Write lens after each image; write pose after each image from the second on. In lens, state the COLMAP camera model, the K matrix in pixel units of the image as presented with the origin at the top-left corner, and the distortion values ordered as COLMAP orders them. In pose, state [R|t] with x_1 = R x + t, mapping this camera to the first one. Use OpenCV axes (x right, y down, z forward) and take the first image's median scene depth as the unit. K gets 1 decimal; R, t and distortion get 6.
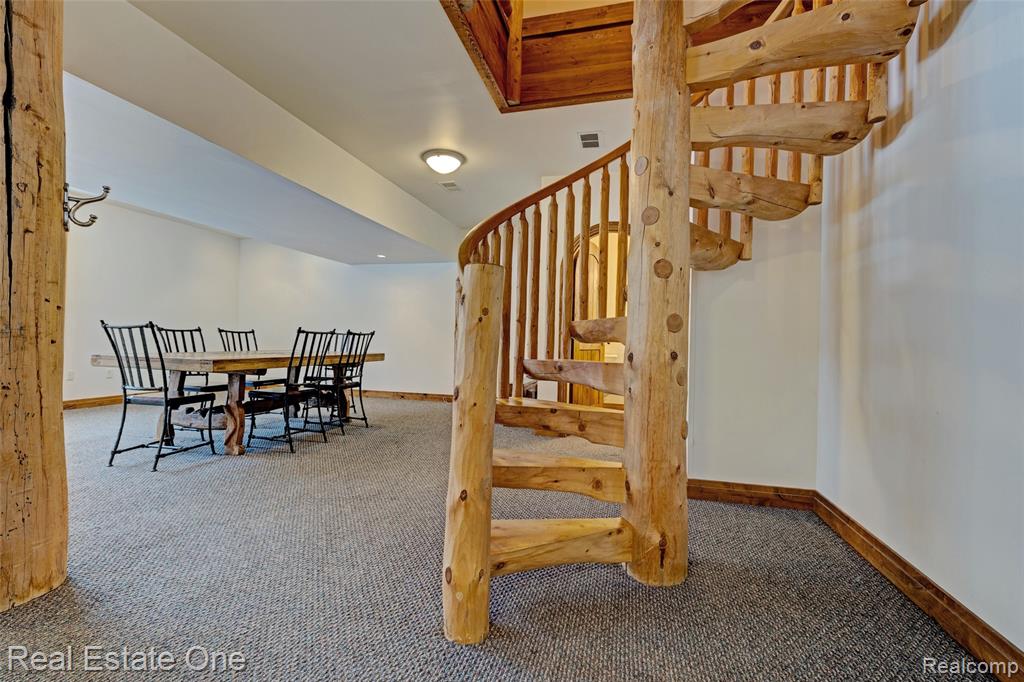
lens RADIAL K [[433.0, 0, 504.7], [0, 433.0, 337.8], [0, 0, 1]] dist [-0.003874, 0.001191]
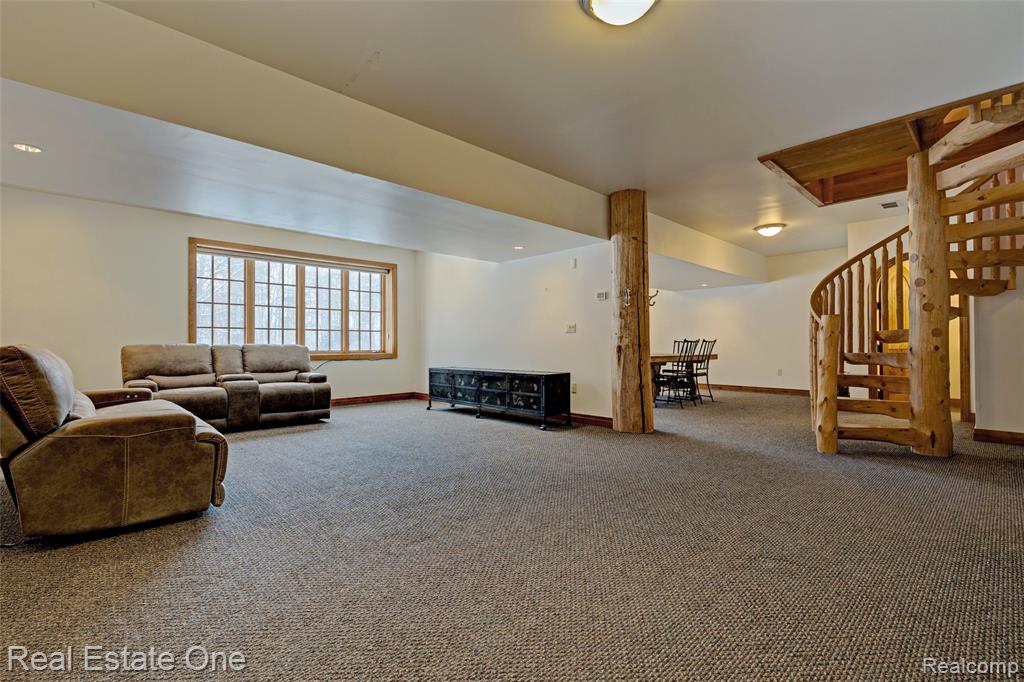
lens RADIAL K [[433.0, 0, 521.5], [0, 433.0, 338.2], [0, 0, 1]] dist [-0.003874, 0.001191]
pose [[0.850367, -0.030295, -0.525317, -0.110531], [0.022396, 0.999520, -0.021388, -0.003487], [0.525713, 0.006422, 0.850638, -0.920052]]
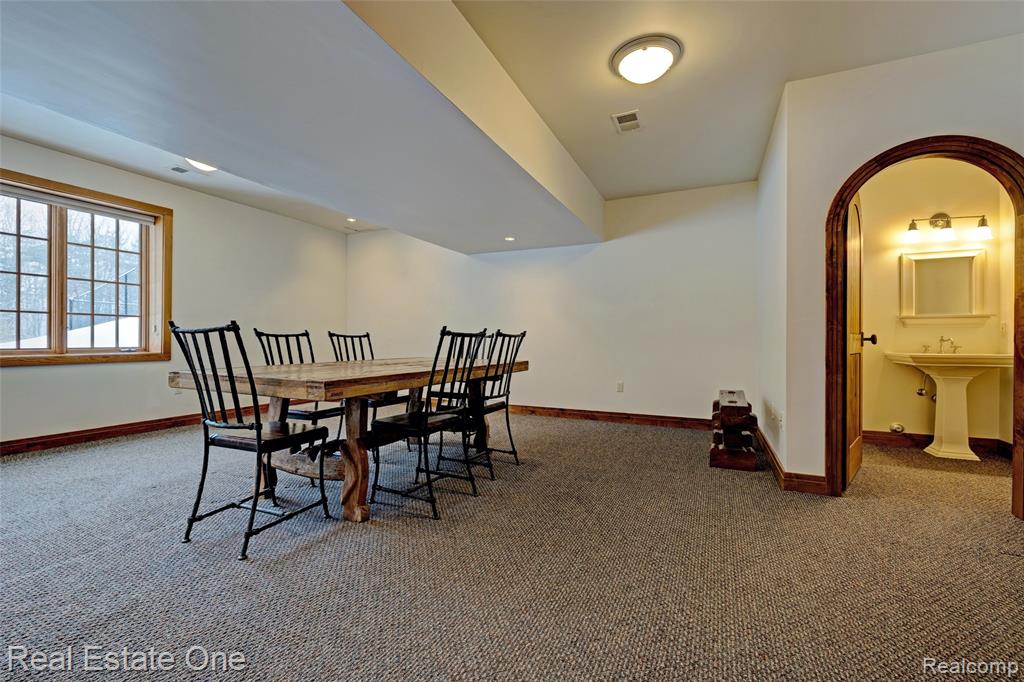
lens RADIAL K [[433.0, 0, 509.9], [0, 433.0, 340.1], [0, 0, 1]] dist [-0.003874, 0.001191]
pose [[0.983221, -0.017382, -0.181590, -0.265525], [0.017817, 0.999841, 0.000766, -0.002616], [0.181548, -0.003988, 0.983374, 0.388627]]
